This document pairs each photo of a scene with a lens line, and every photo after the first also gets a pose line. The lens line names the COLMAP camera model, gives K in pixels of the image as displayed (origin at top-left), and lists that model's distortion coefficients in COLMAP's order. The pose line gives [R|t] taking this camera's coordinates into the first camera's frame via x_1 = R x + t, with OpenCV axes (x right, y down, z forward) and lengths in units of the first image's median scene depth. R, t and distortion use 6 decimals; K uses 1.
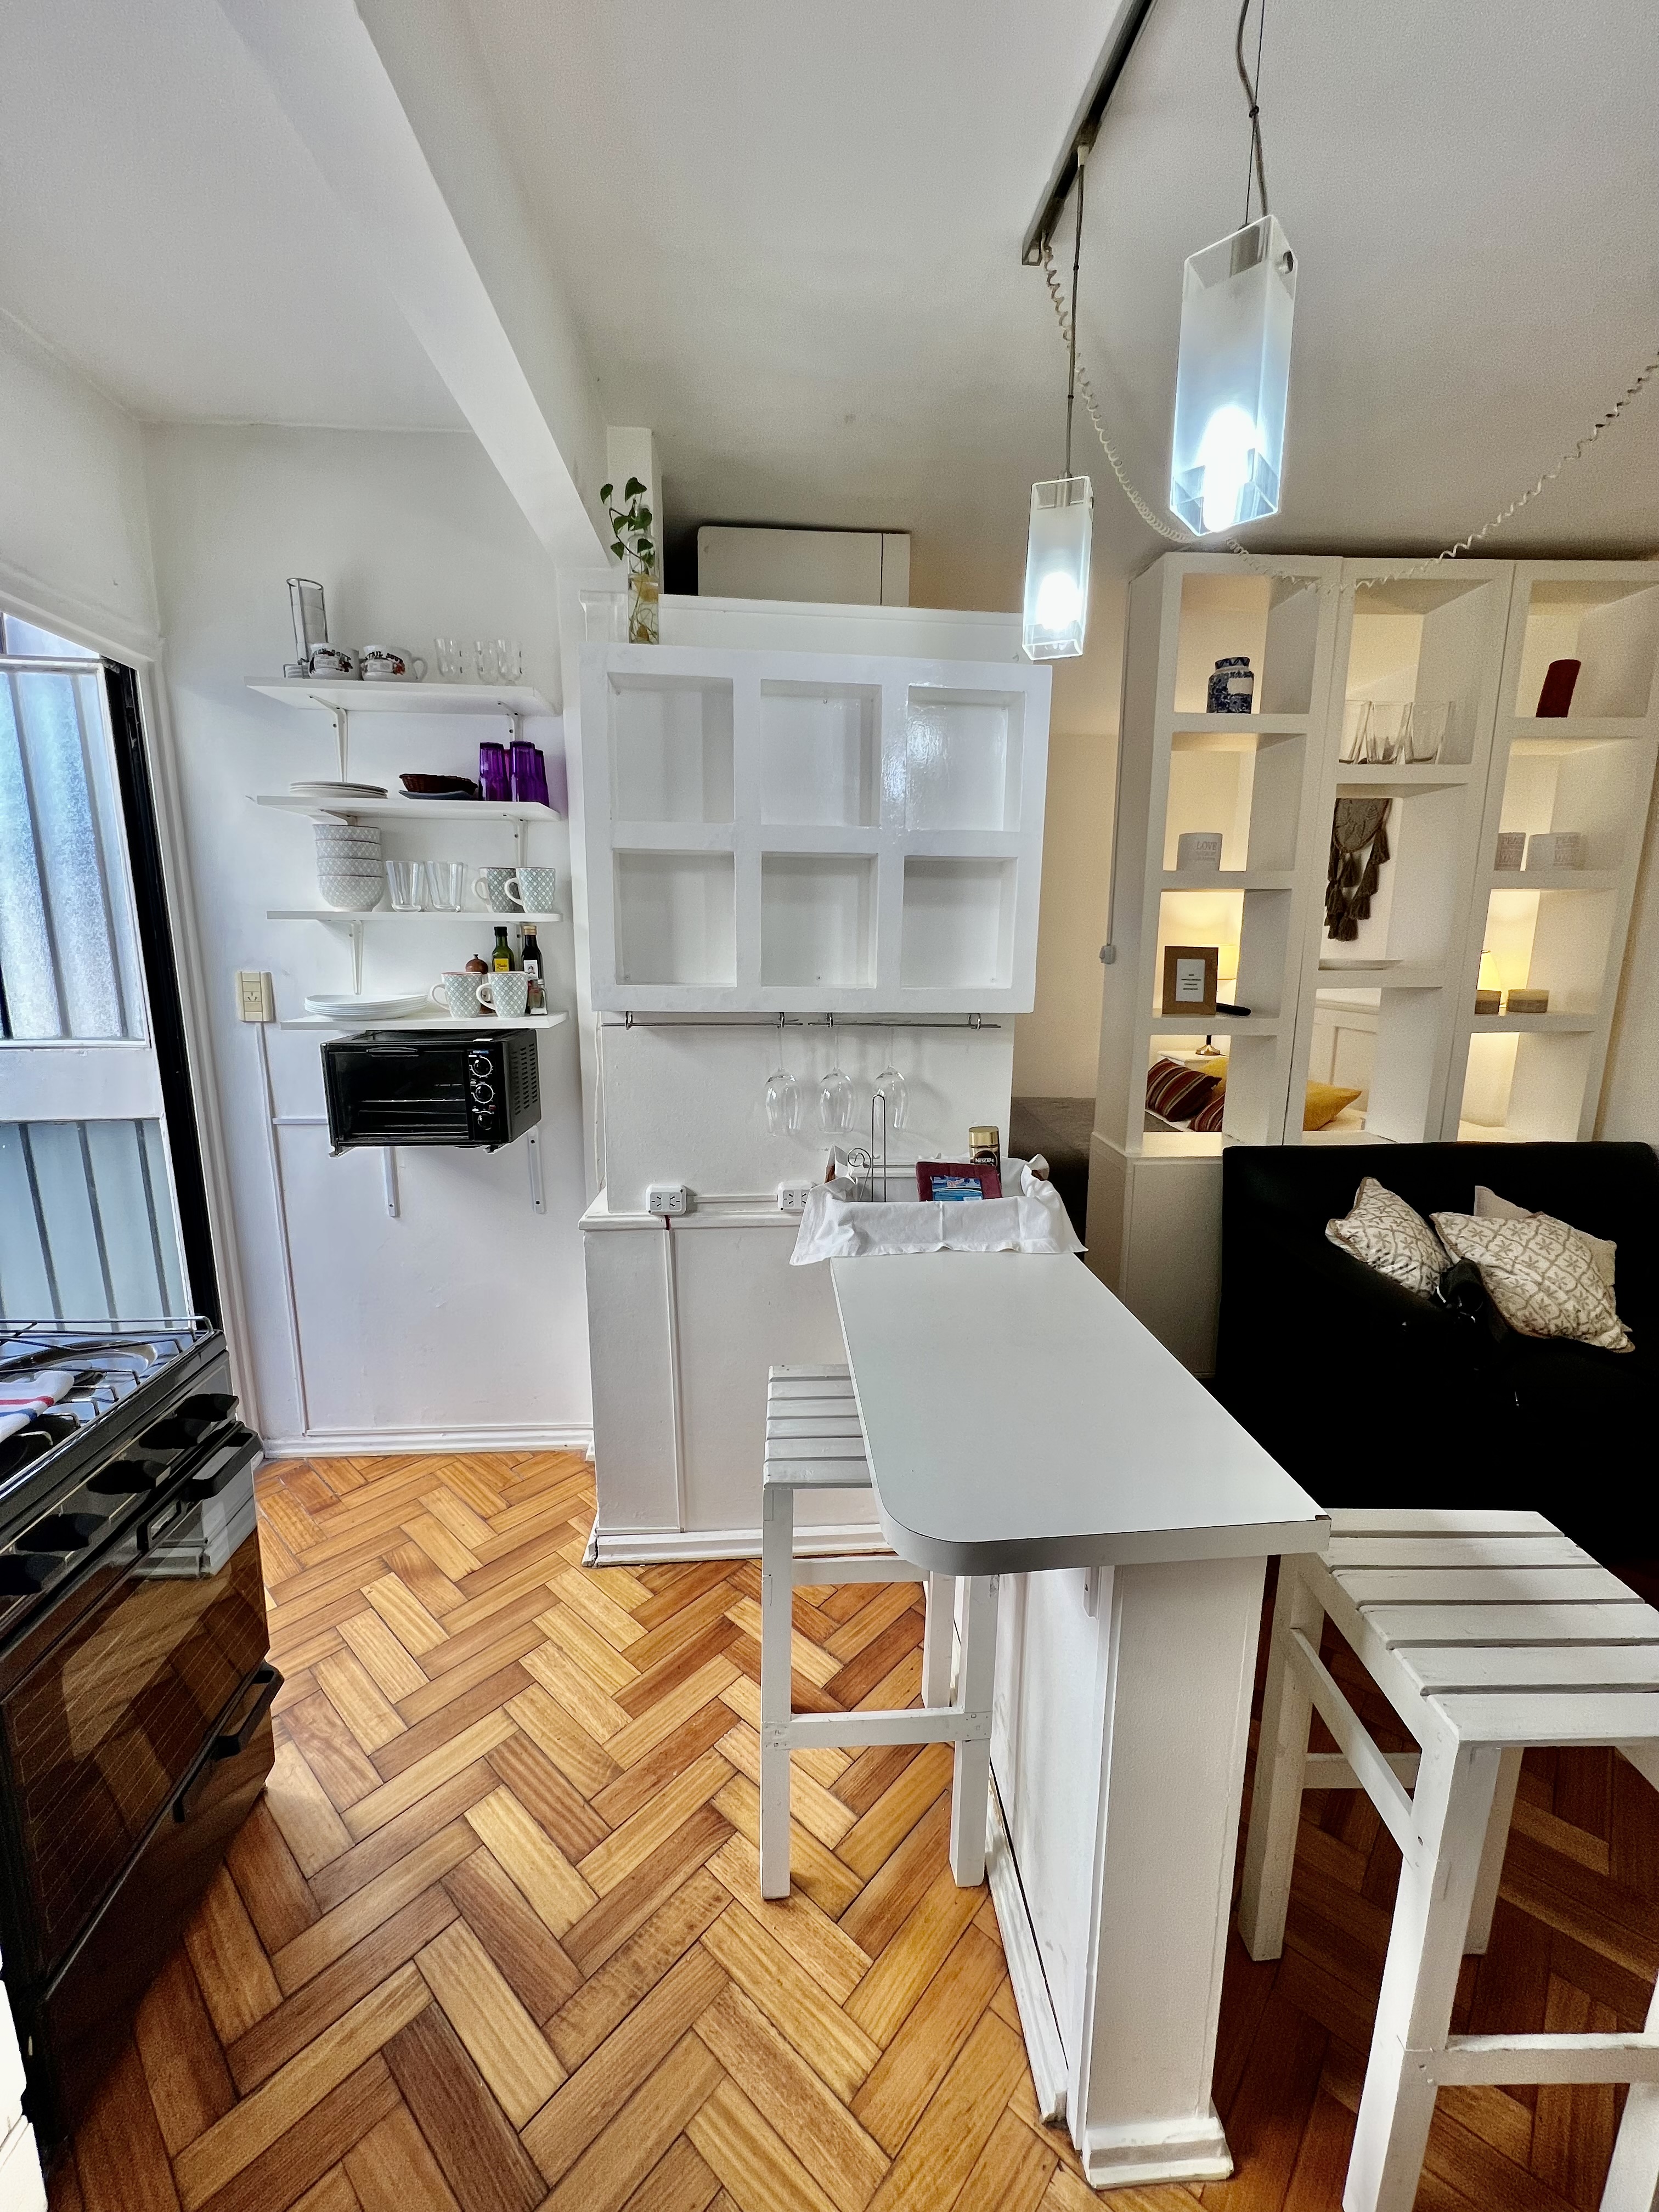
lens RADIAL K [[882.1, 0, 829.9], [0, 882.1, 1101.1], [0, 0, 1]] dist [-0.000924, -0.000054]
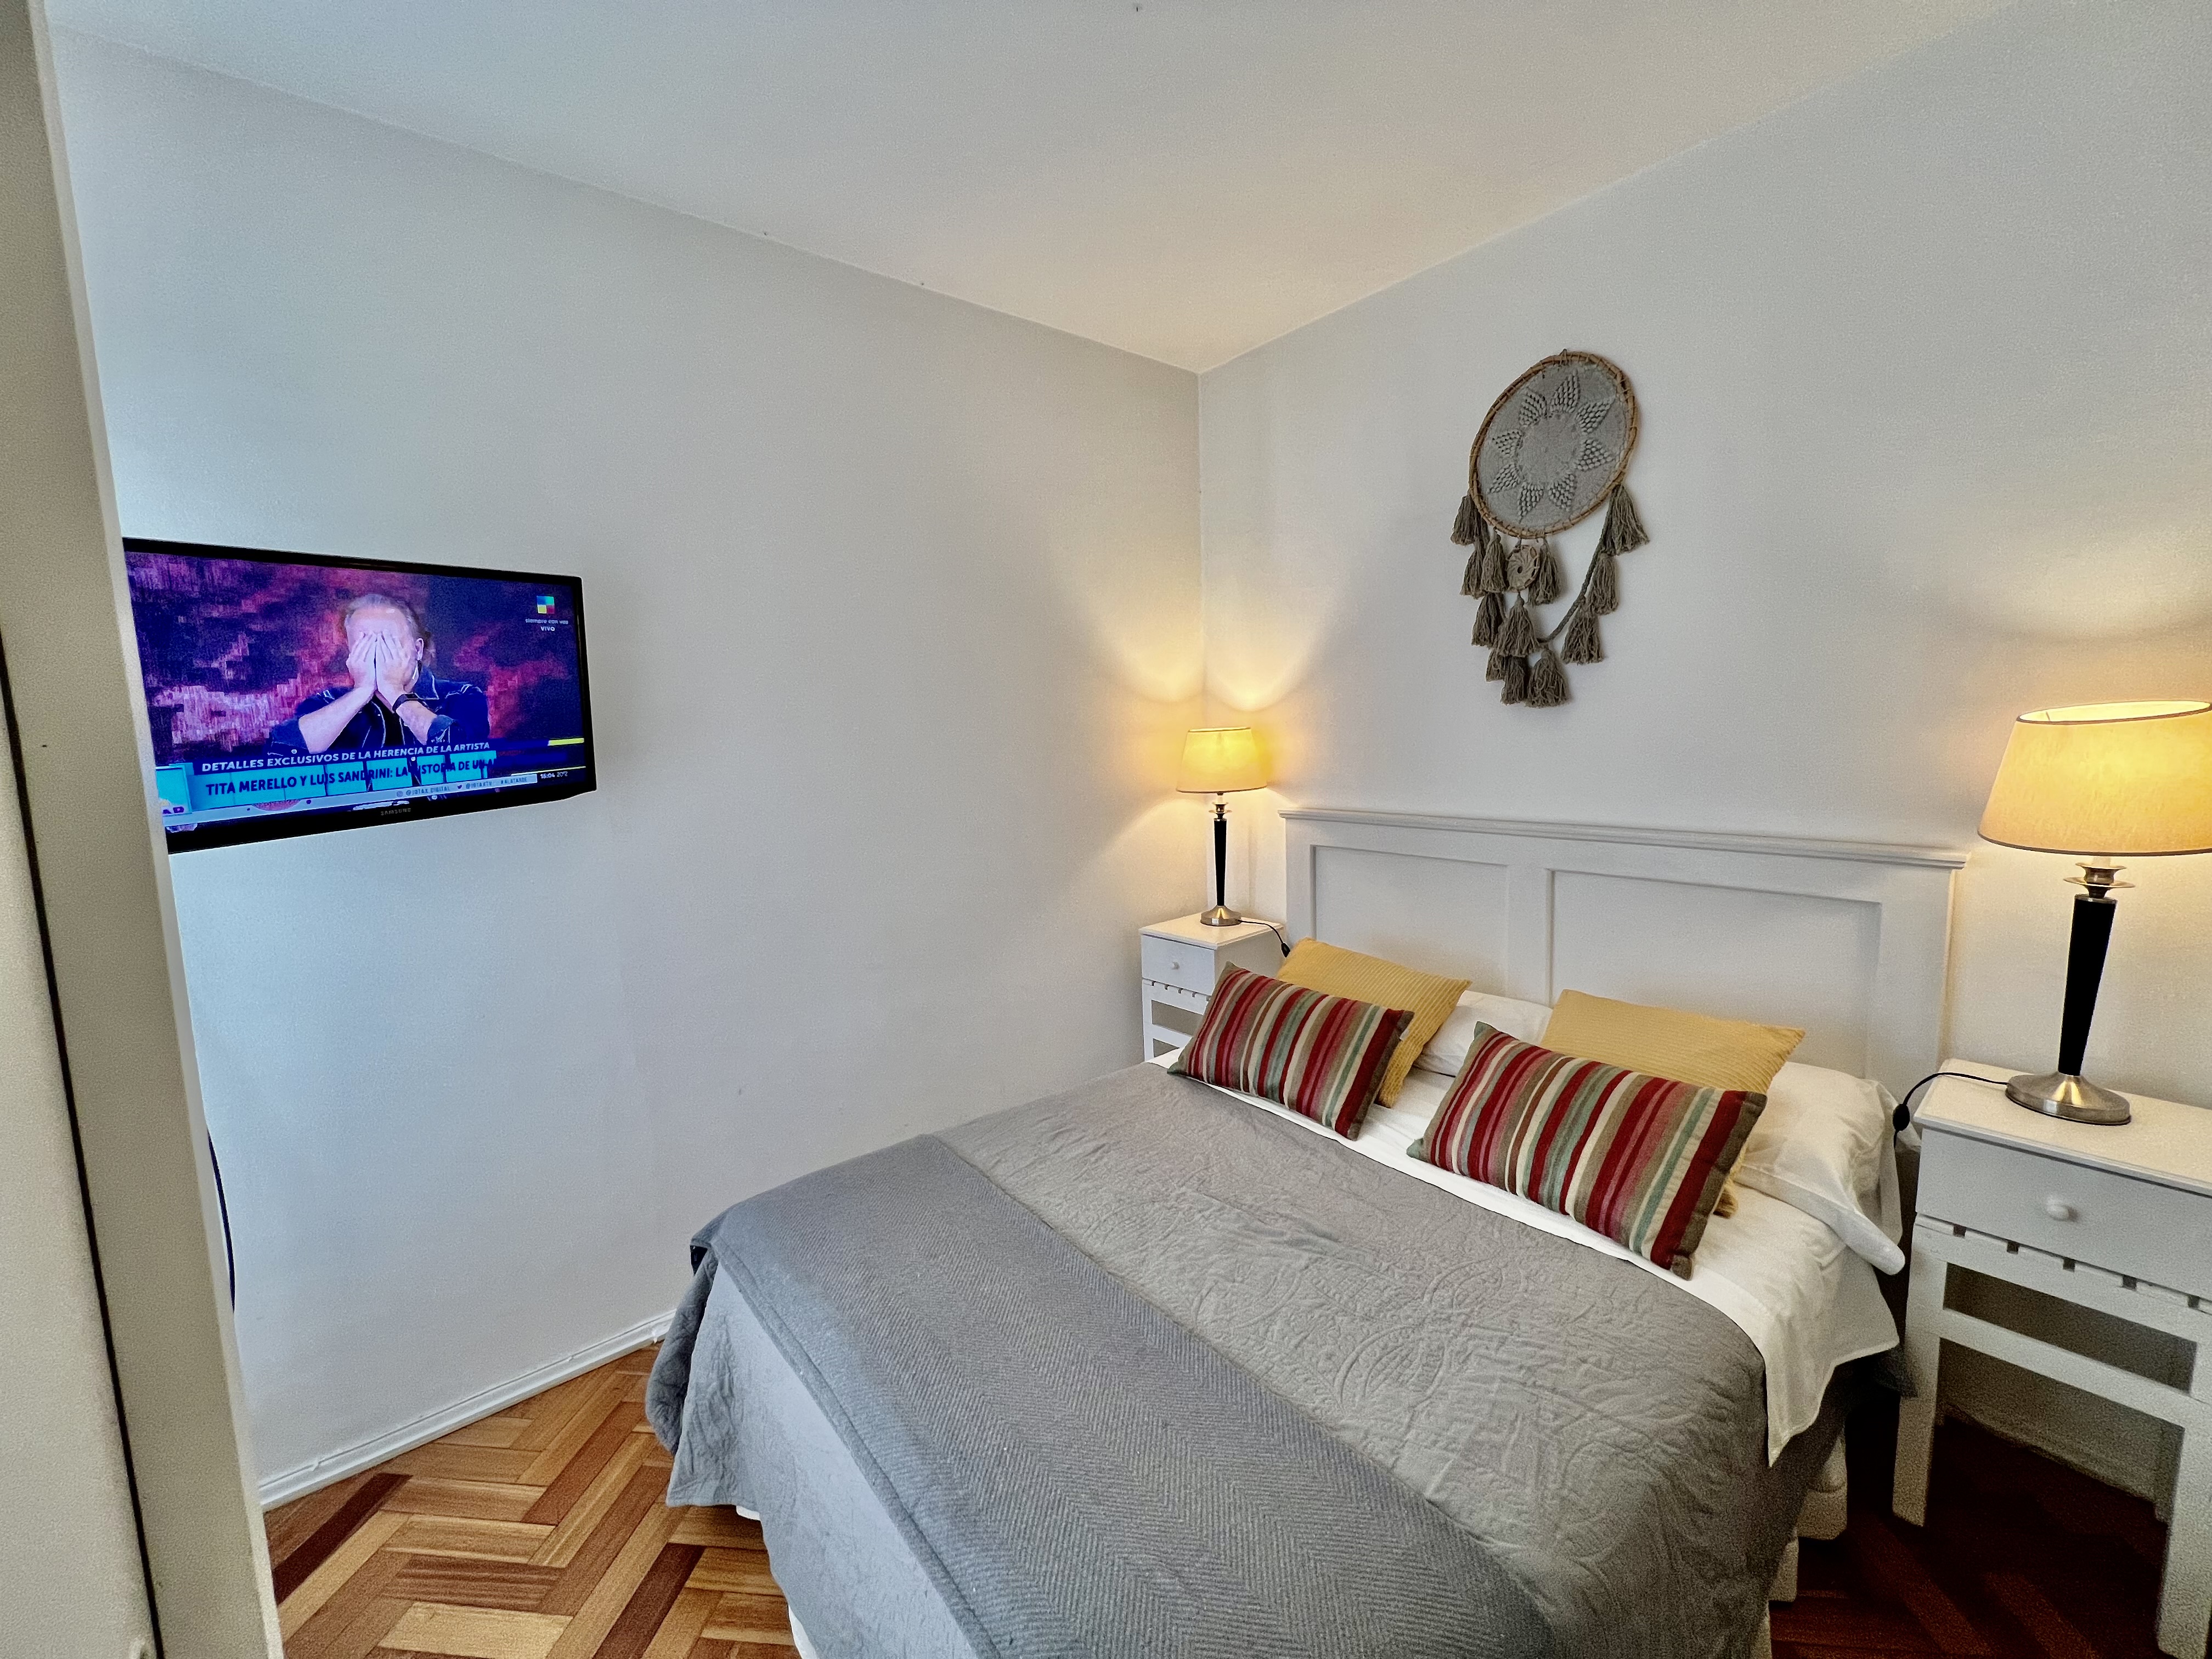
lens RADIAL K [[916.4, 0, 1104.6], [0, 916.4, 831.6], [0, 0, 1]] dist [0.022752, 0.000062]
pose [[0.821189, -0.103995, 0.561100, 0.093687], [0.145418, 0.988929, -0.029535, -0.205811], [-0.551817, 0.105848, 0.827221, 1.101550]]
